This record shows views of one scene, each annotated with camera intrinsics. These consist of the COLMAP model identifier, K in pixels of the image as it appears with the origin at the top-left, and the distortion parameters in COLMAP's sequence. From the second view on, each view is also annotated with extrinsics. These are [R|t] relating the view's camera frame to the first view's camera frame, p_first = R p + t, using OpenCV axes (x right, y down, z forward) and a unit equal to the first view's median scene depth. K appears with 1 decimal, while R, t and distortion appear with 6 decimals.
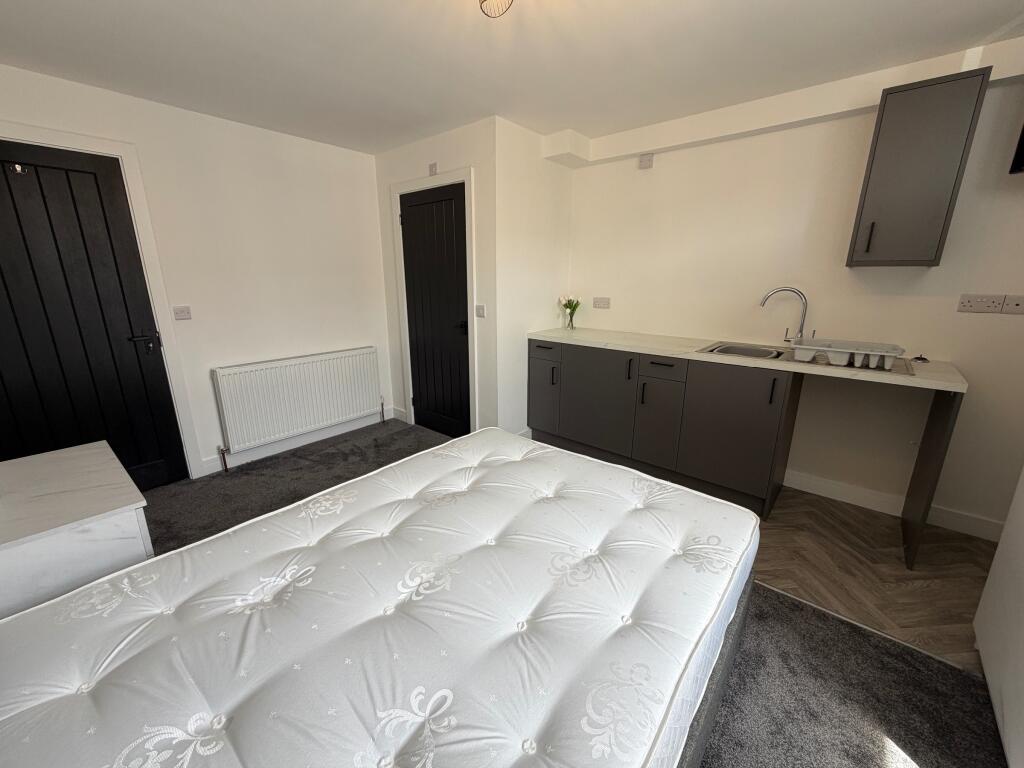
lens RADIAL K [[408.4, 0, 510.7], [0, 408.4, 384.0], [0, 0, 1]] dist [0.000329, -0.000317]
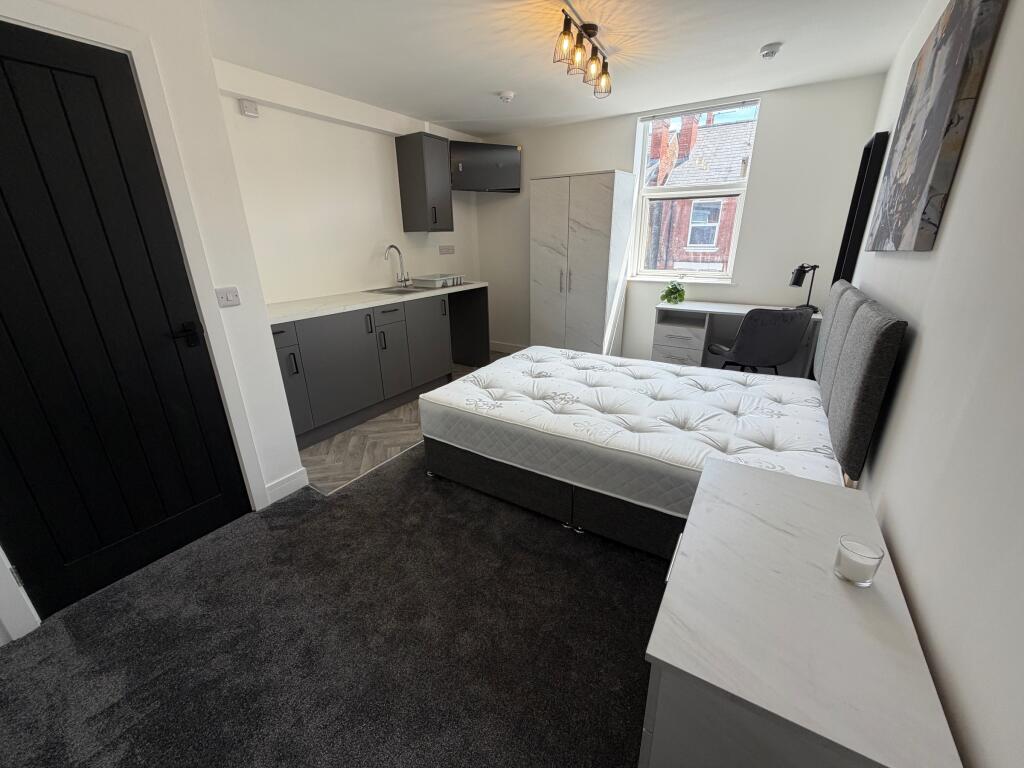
lens RADIAL K [[408.4, 0, 508.3], [0, 408.4, 383.1], [0, 0, 1]] dist [0.000329, -0.000317]
pose [[-0.138402, -0.332712, 0.932817, -0.973803], [0.268908, 0.893873, 0.358719, -0.216230], [-0.953170, 0.300490, -0.034245, 0.830253]]
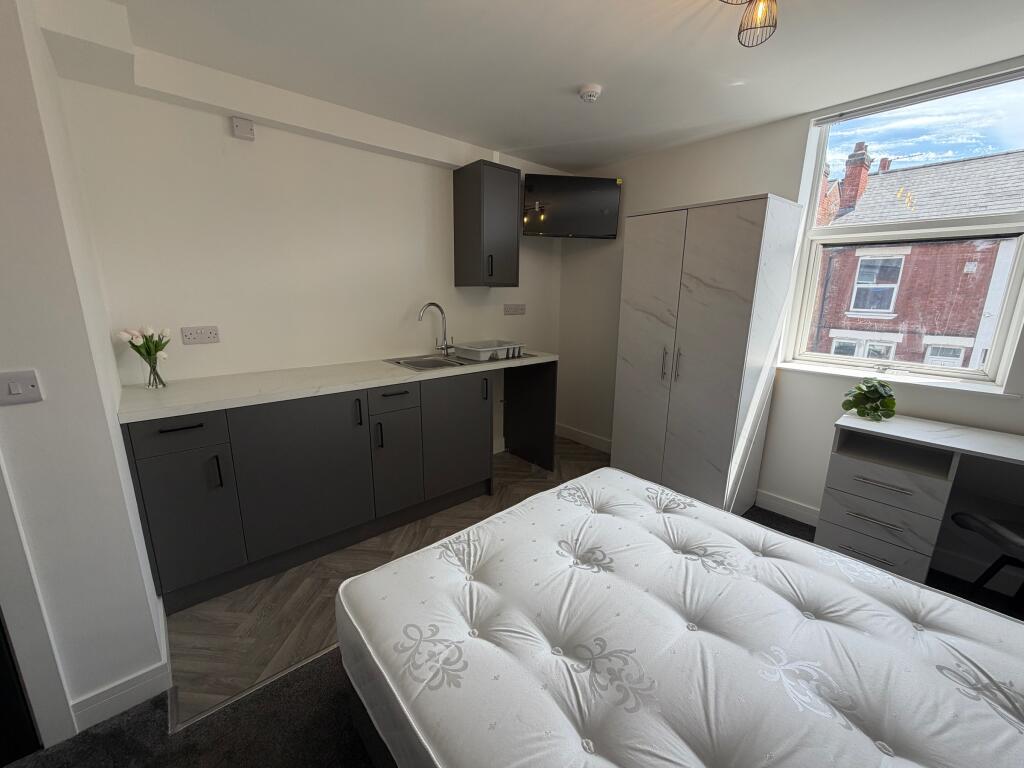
lens RADIAL K [[408.4, 0, 507.4], [0, 408.4, 384.3], [0, 0, 1]] dist [0.000329, -0.000317]
pose [[0.145082, -0.217160, 0.965294, -0.459408], [0.244798, 0.953163, 0.177638, -0.177717], [-0.958658, 0.210530, 0.191447, 0.652342]]
